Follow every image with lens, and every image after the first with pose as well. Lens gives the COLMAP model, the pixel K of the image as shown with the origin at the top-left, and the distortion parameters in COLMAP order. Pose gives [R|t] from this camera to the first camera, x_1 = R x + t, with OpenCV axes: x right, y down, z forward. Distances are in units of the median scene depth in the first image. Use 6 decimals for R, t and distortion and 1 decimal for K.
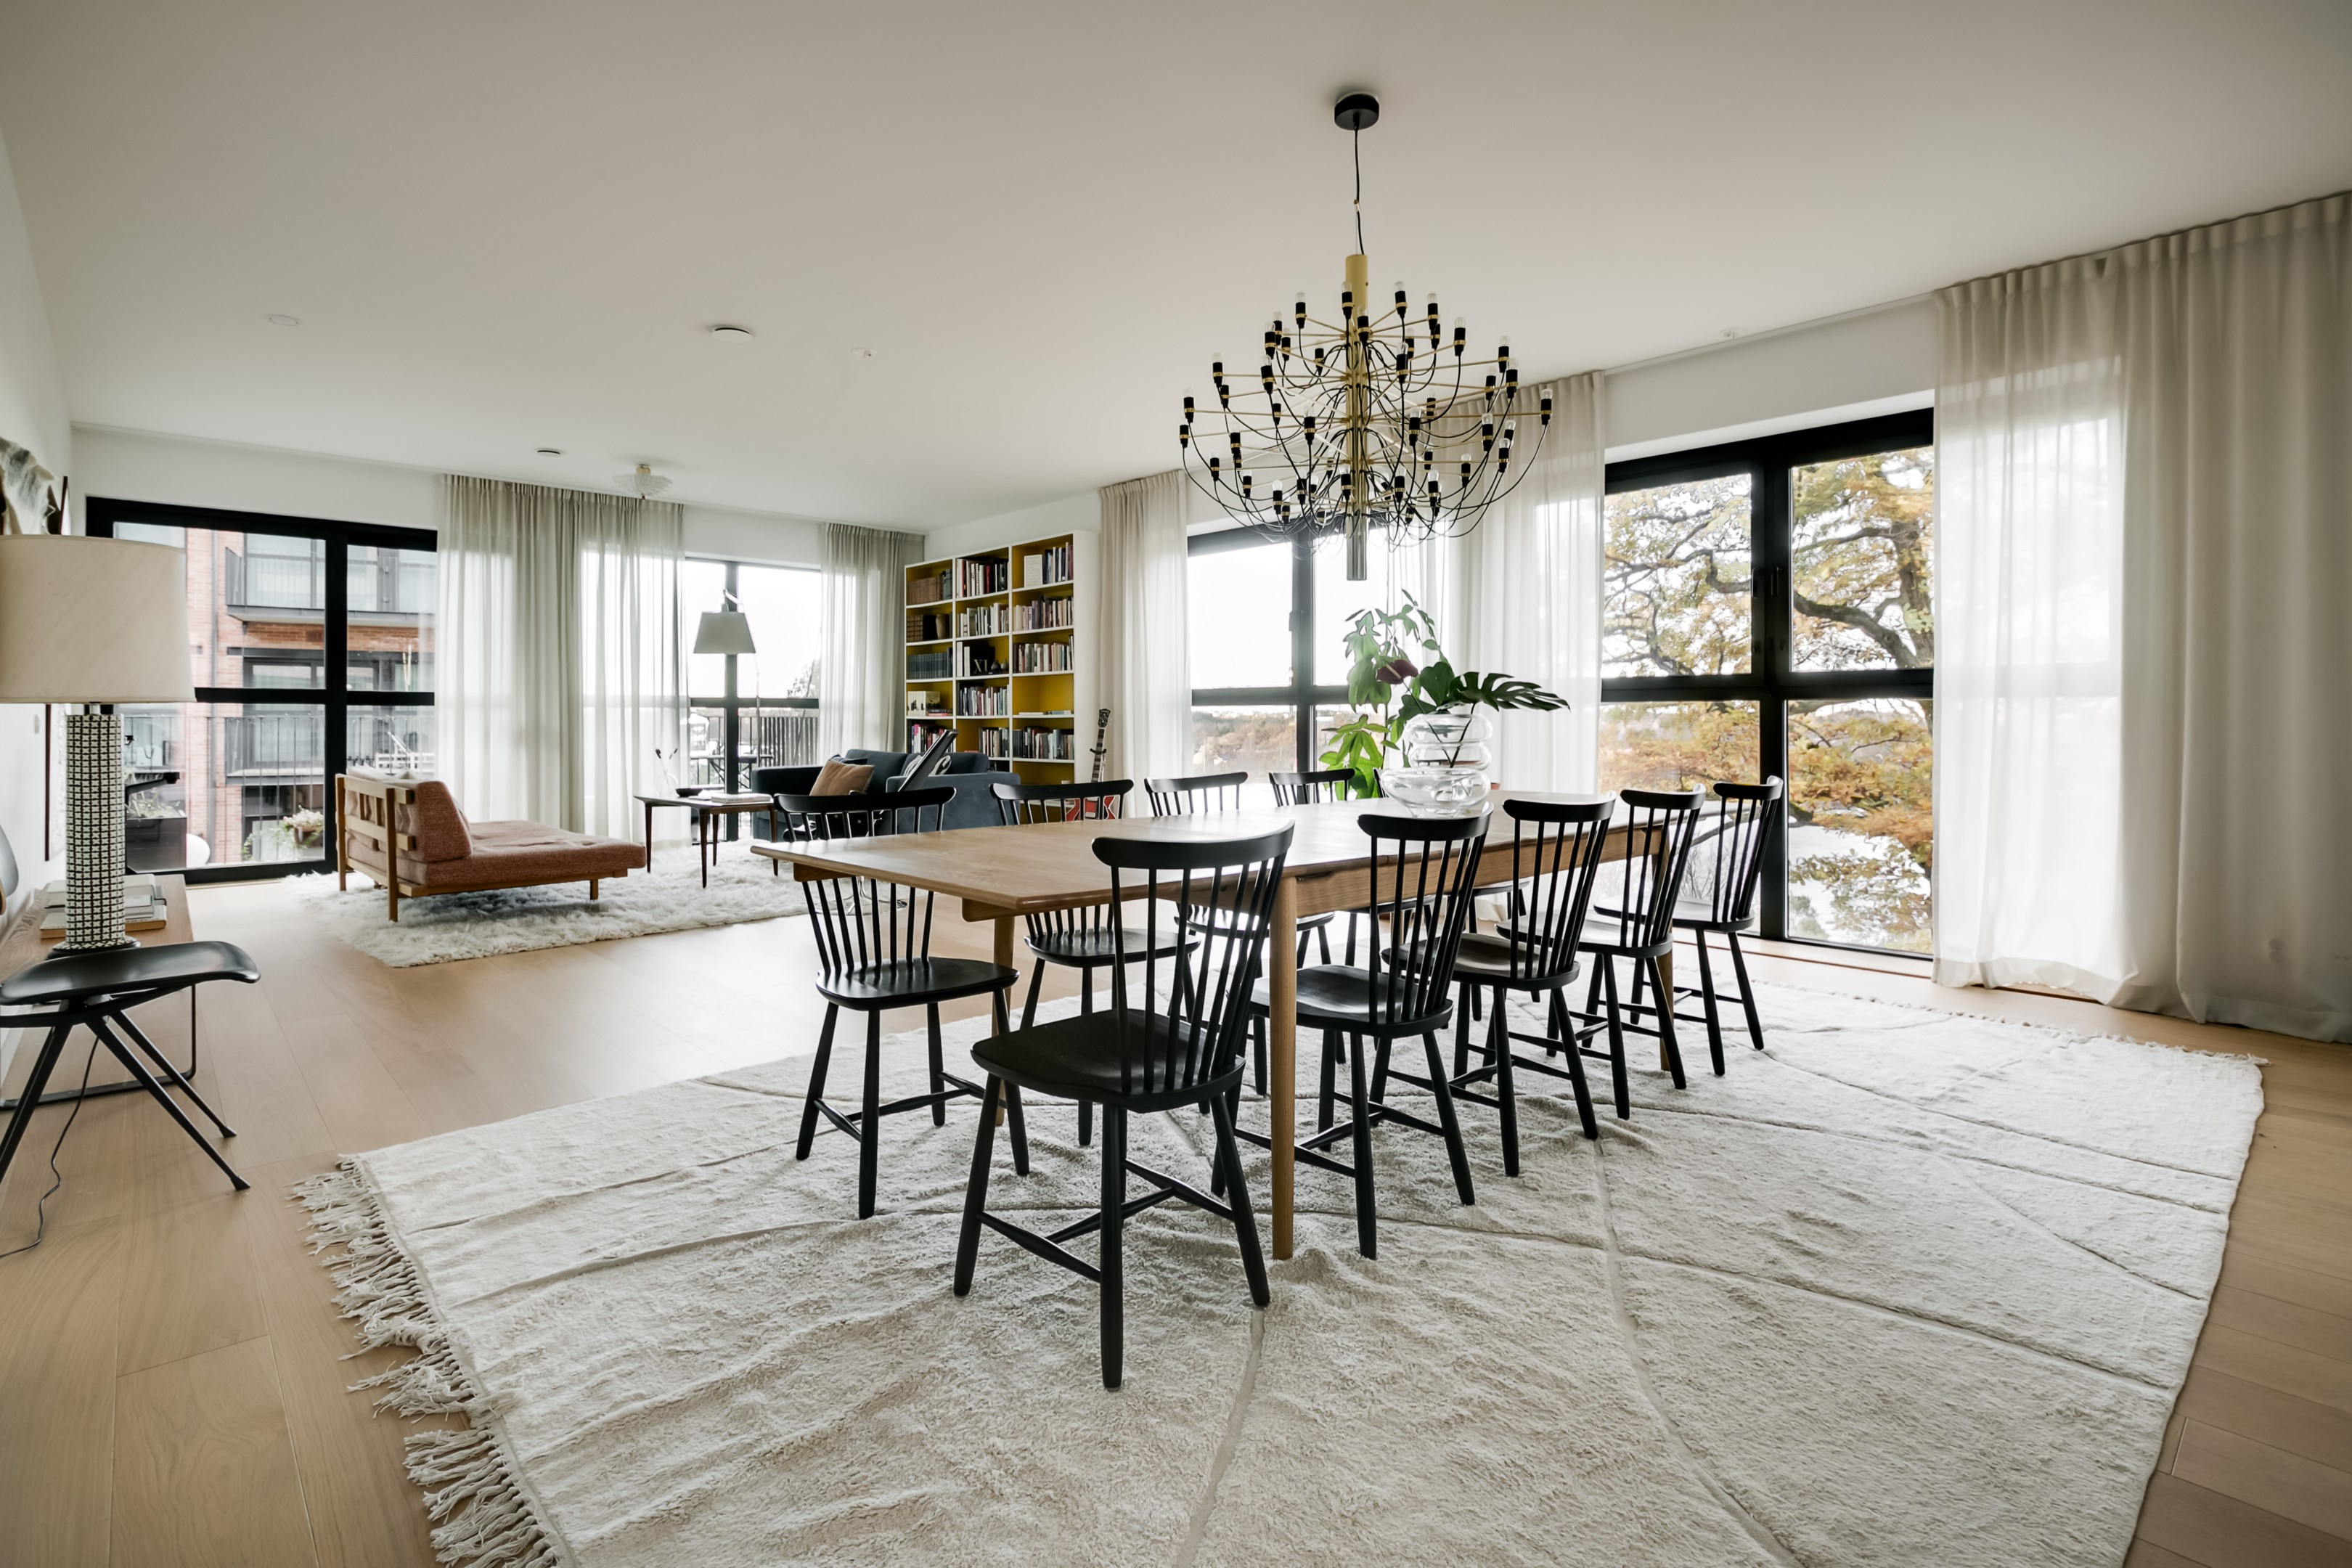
lens RADIAL K [[1100.5, 0, 1173.2], [0, 1100.5, 718.1], [0, 0, 1]] dist [-0.000699, -0.000878]
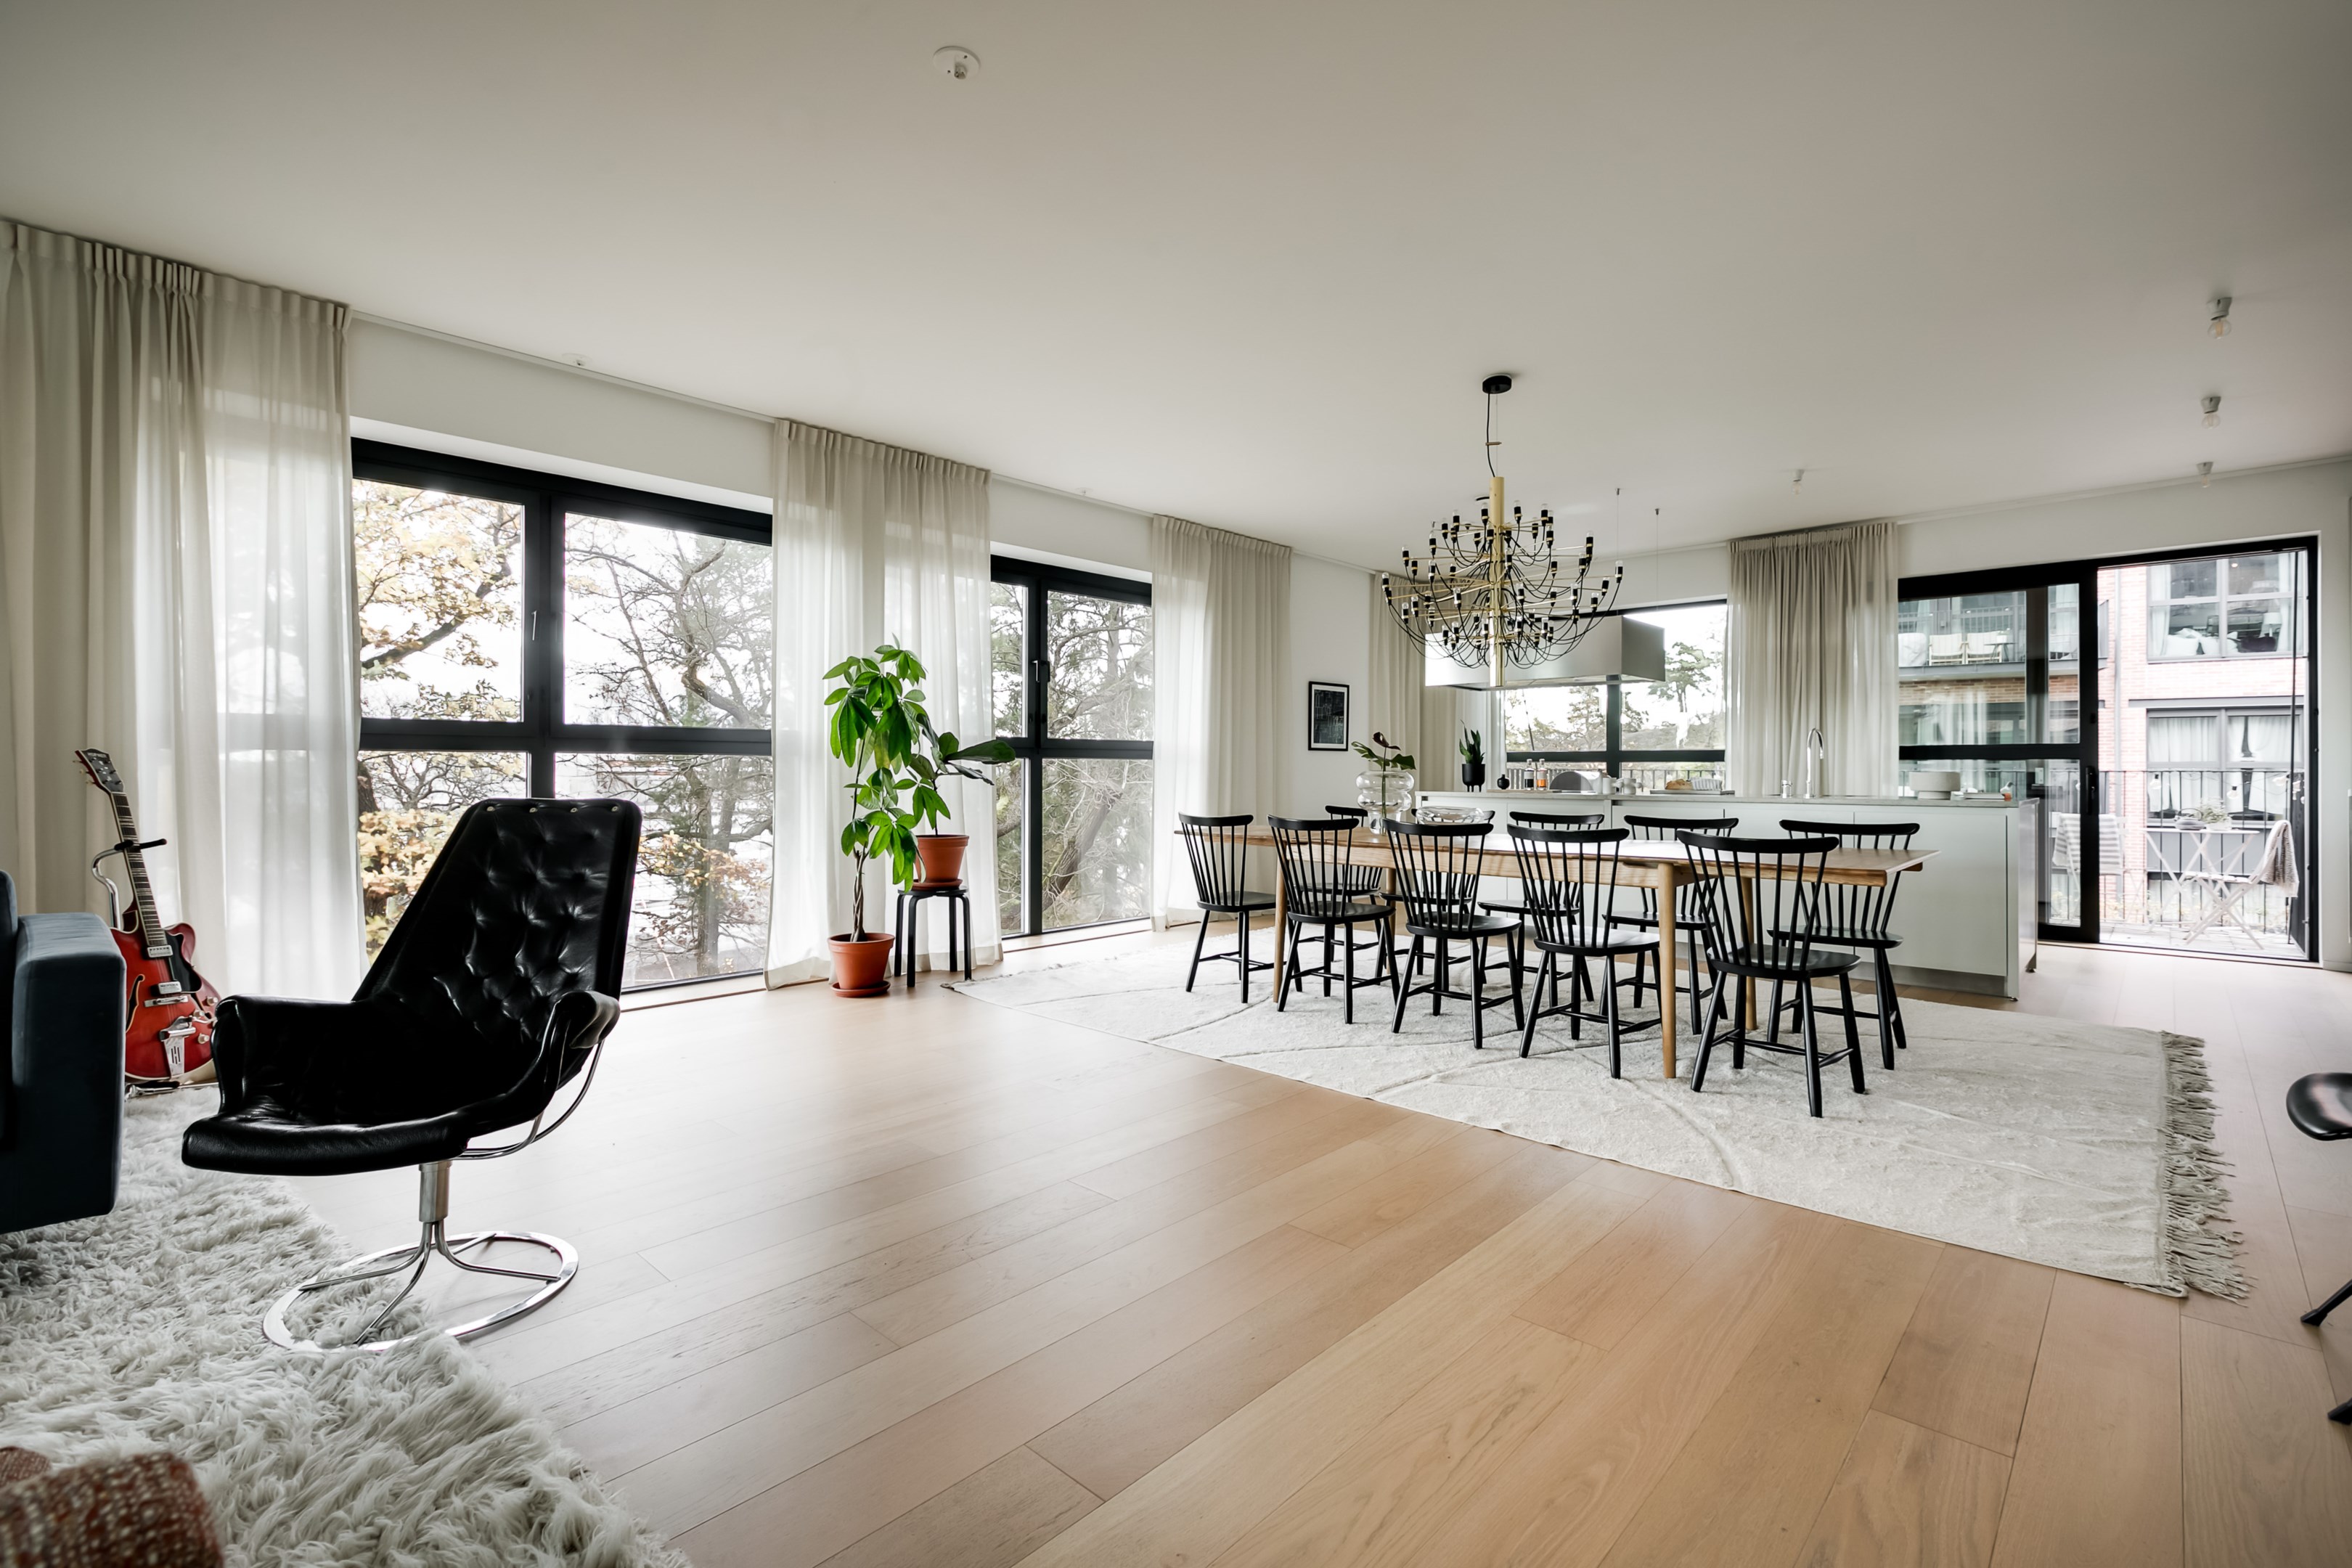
lens RADIAL K [[1108.1, 0, 1198.1], [0, 1108.1, 772.9], [0, 0, 1]] dist [-0.002316, -0.000254]
pose [[-0.096325, -0.003066, 0.995345, -0.601131], [-0.003752, 0.999989, 0.002717, -0.002372], [-0.995343, -0.003472, -0.096335, 0.679320]]
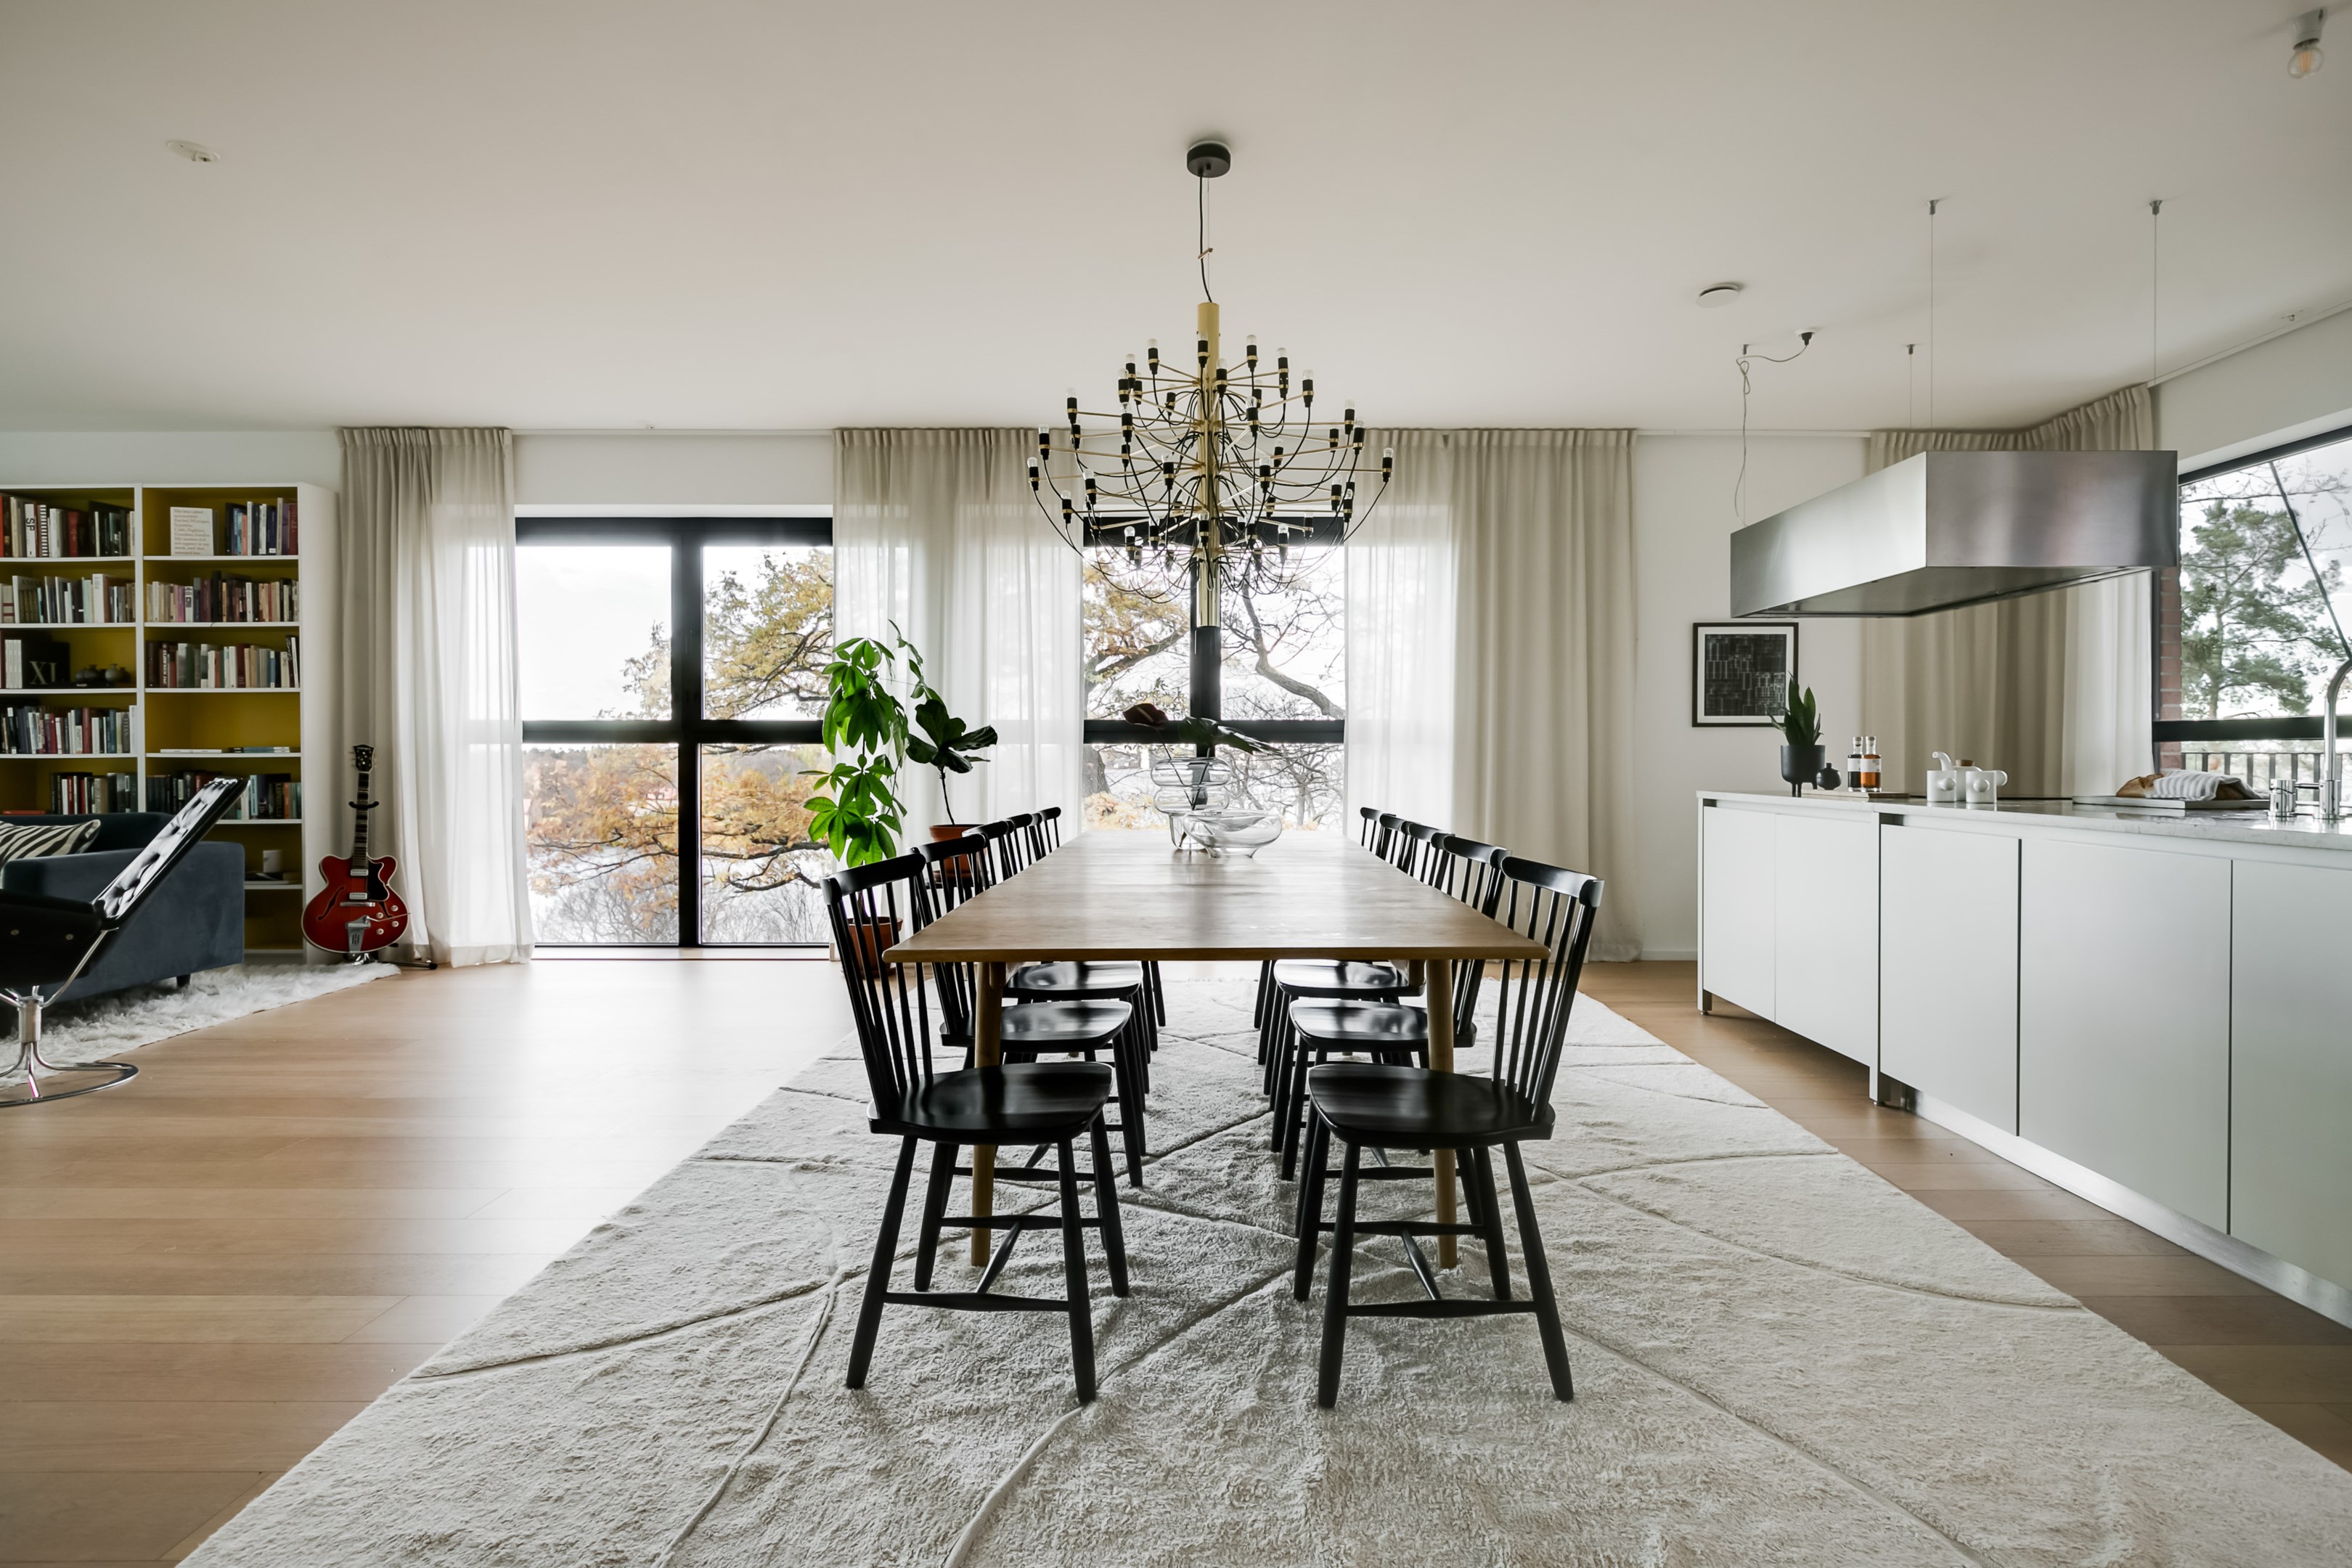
lens RADIAL K [[1152.8, 0, 1244.8], [0, 1152.8, 764.2], [0, 0, 1]] dist [-0.018922, 0.002678]
pose [[0.677180, -0.005443, 0.735797, -0.239076], [-0.001715, 0.999958, 0.008976, -0.004181], [-0.735815, -0.007341, 0.677143, 0.104978]]
